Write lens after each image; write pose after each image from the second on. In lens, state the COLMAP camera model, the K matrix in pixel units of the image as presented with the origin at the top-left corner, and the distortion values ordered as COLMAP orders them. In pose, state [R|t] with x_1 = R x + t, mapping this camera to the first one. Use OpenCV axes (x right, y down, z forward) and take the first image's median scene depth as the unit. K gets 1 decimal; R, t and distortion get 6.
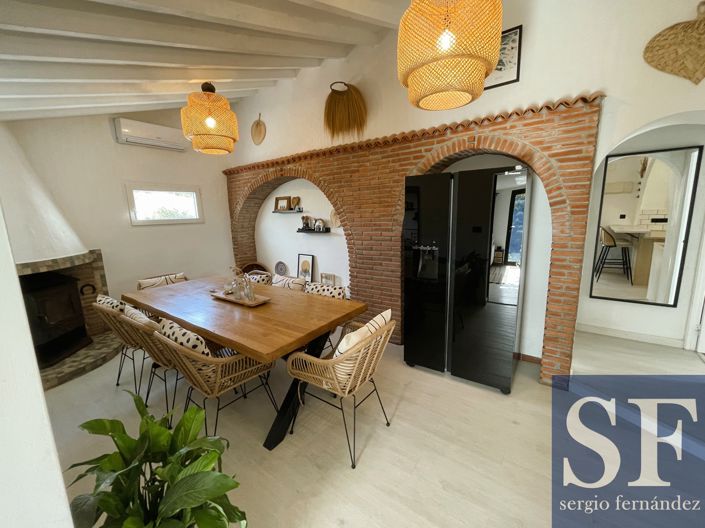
lens RADIAL K [[285.0, 0, 352.7], [0, 285.0, 262.5], [0, 0, 1]] dist [-0.003491, -0.000350]
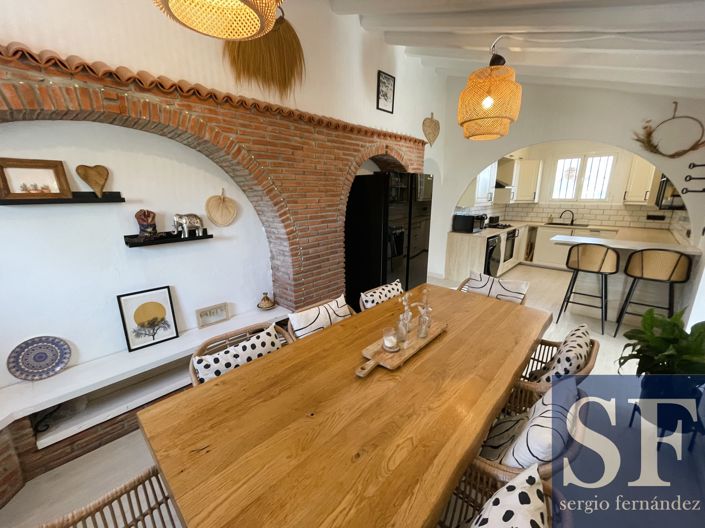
lens RADIAL K [[285.0, 0, 354.1], [0, 285.0, 264.8], [0, 0, 1]] dist [-0.003491, -0.000350]
pose [[0.136134, -0.213360, 0.967443, -0.759961], [0.175216, 0.966325, 0.188458, -0.131783], [-0.975073, 0.143856, 0.168934, 0.750602]]
